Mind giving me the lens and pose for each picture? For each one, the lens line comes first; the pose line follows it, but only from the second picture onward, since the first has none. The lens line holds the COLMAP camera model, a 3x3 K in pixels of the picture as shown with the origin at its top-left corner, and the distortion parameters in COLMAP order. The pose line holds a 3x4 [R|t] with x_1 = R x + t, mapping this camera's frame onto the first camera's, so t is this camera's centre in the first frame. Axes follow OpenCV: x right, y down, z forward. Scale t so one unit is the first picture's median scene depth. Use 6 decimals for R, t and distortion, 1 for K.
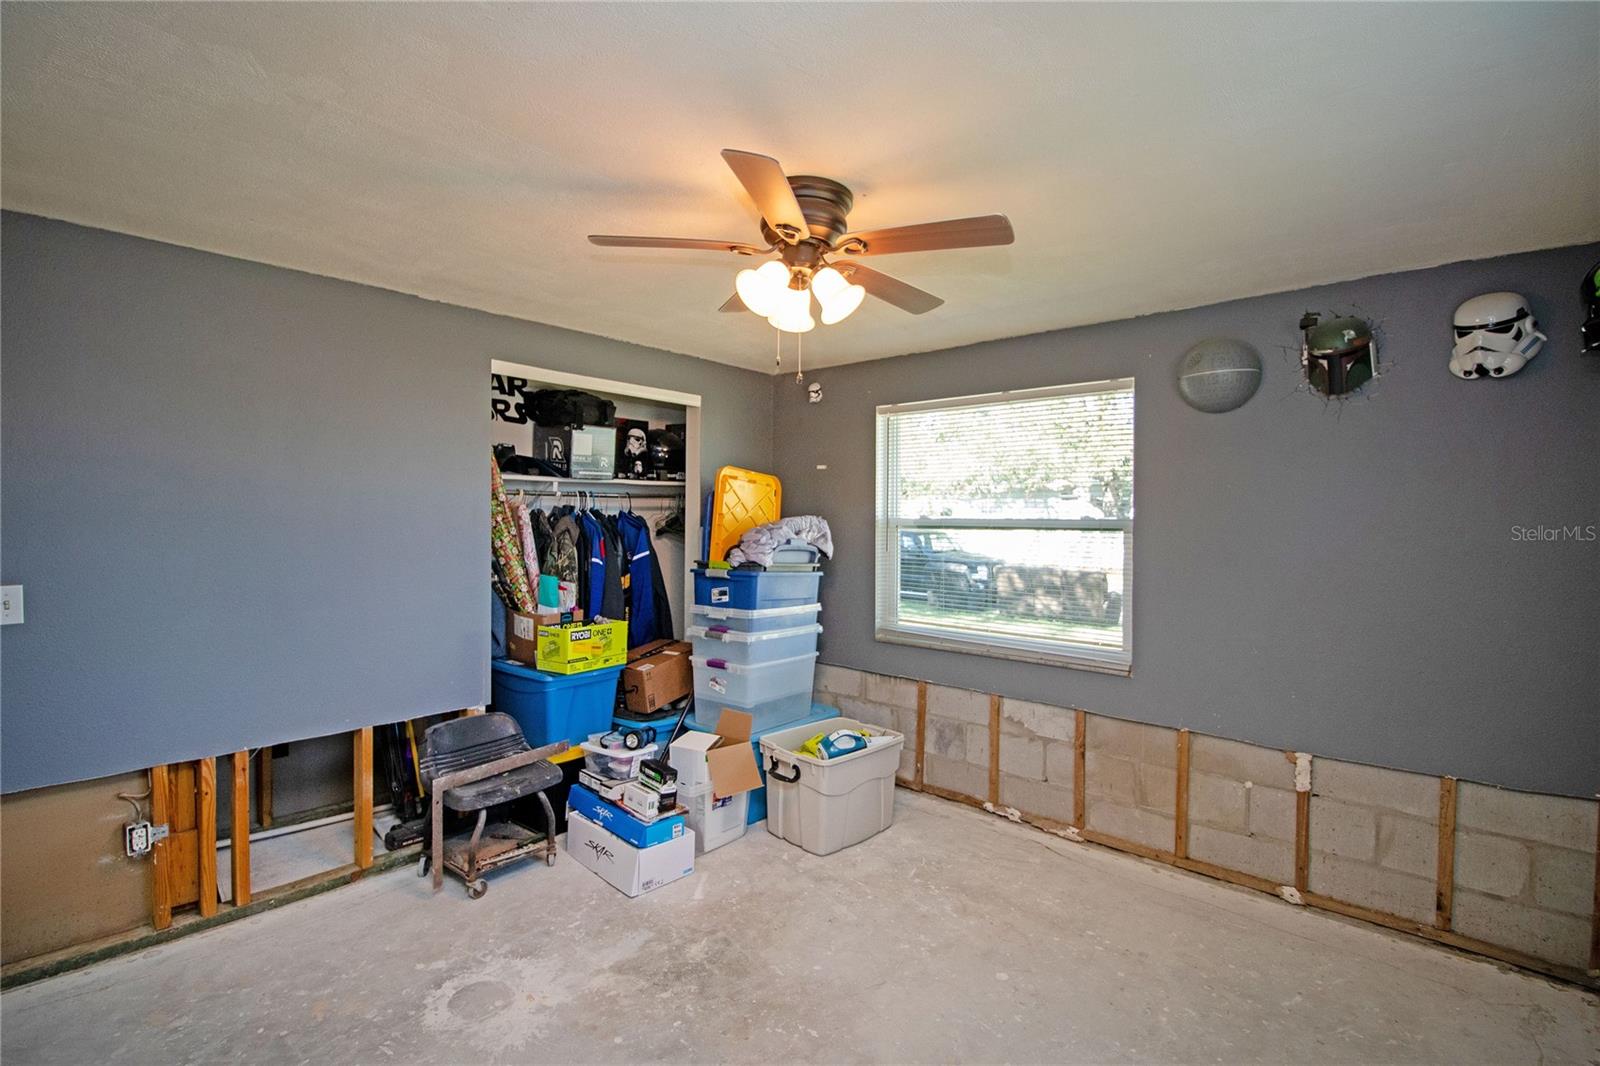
lens RADIAL K [[735.3, 0, 787.0], [0, 735.3, 518.1], [0, 0, 1]] dist [0.002552, -0.015449]
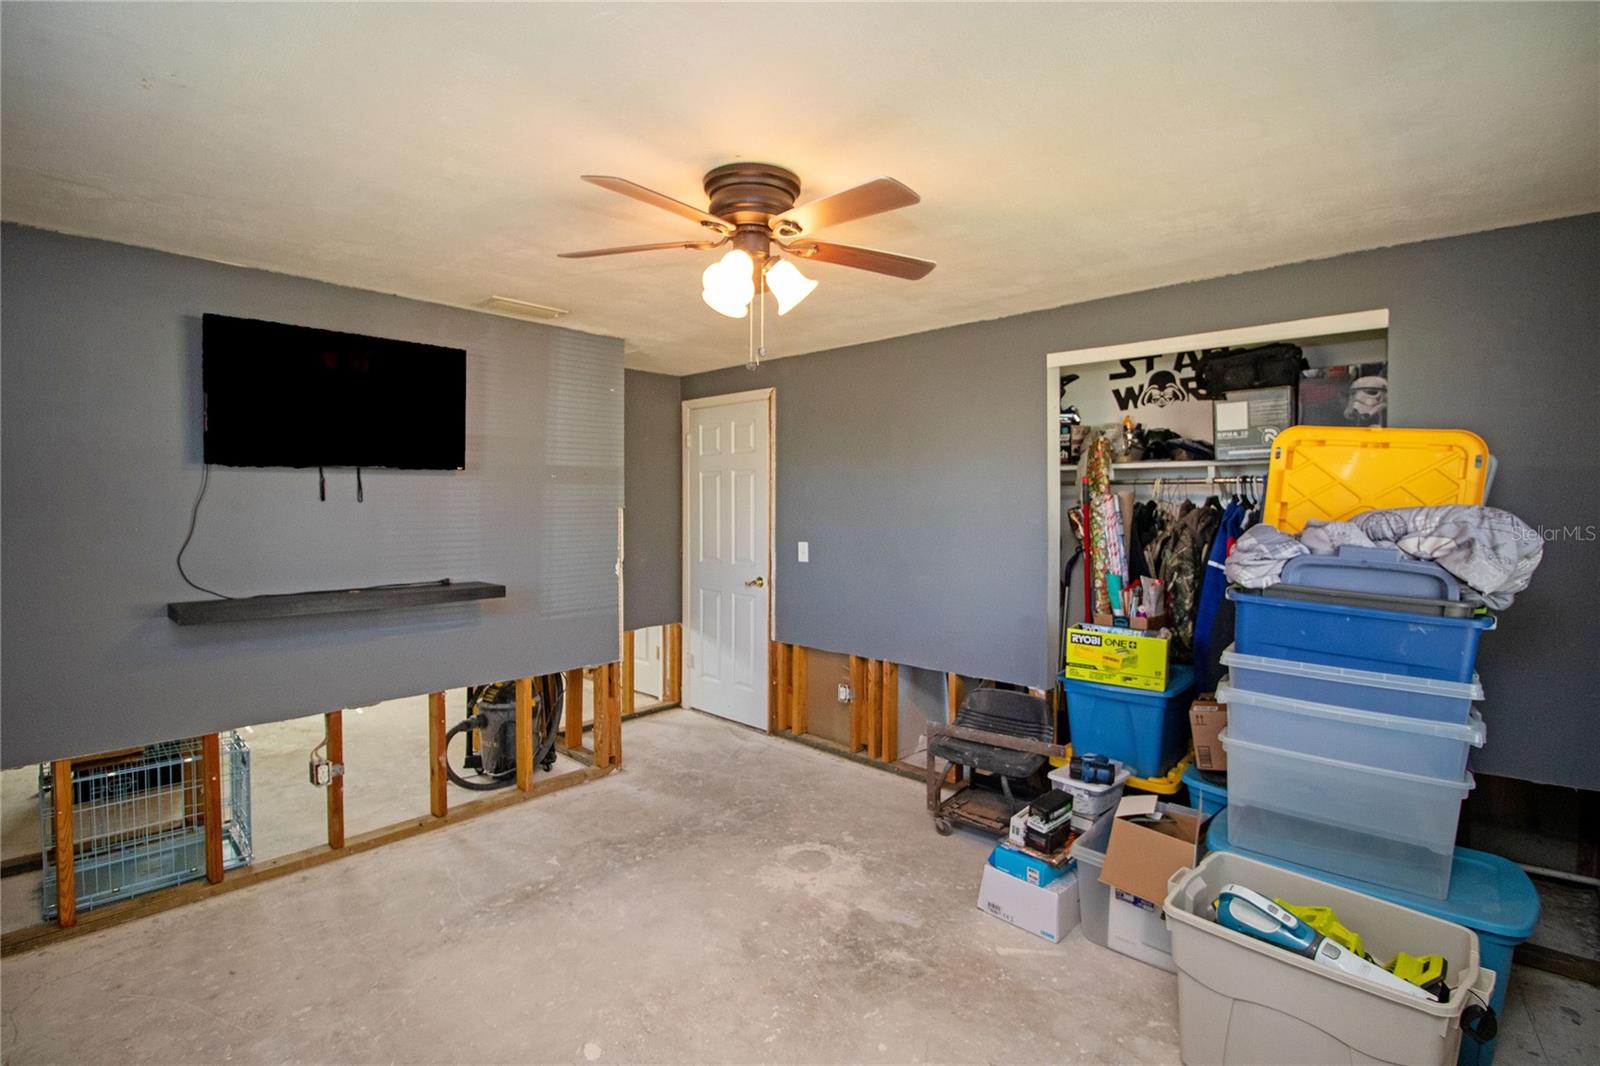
lens RADIAL K [[735.3, 0, 787.0], [0, 735.3, 518.1], [0, 0, 1]] dist [0.002552, -0.015449]
pose [[-0.028010, 0.008349, -0.999573, 0.621220], [-0.006937, 0.999939, 0.008547, 0.005849], [0.999584, 0.007174, -0.027951, 0.652014]]
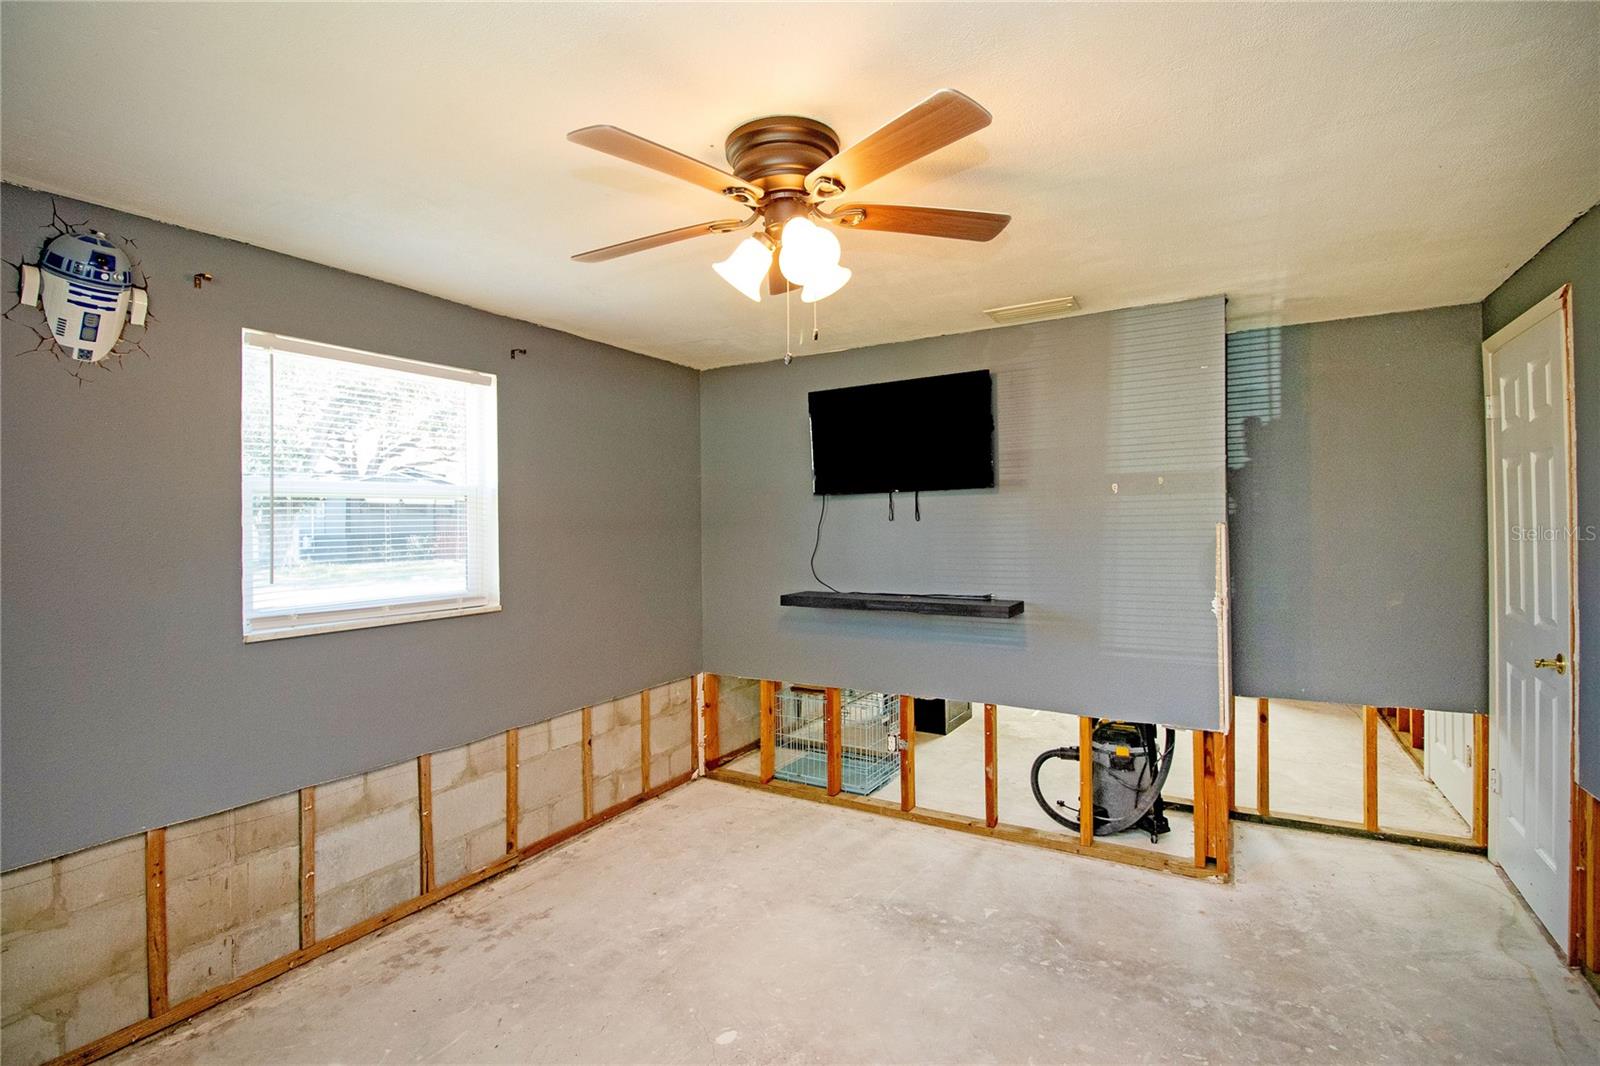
lens RADIAL K [[735.3, 0, 787.0], [0, 735.3, 518.1], [0, 0, 1]] dist [0.002552, -0.015449]
pose [[-0.981408, 0.001228, -0.191930, 0.113199], [0.002085, 0.999989, -0.004263, -0.002495], [0.191923, -0.004584, -0.981399, 1.110367]]
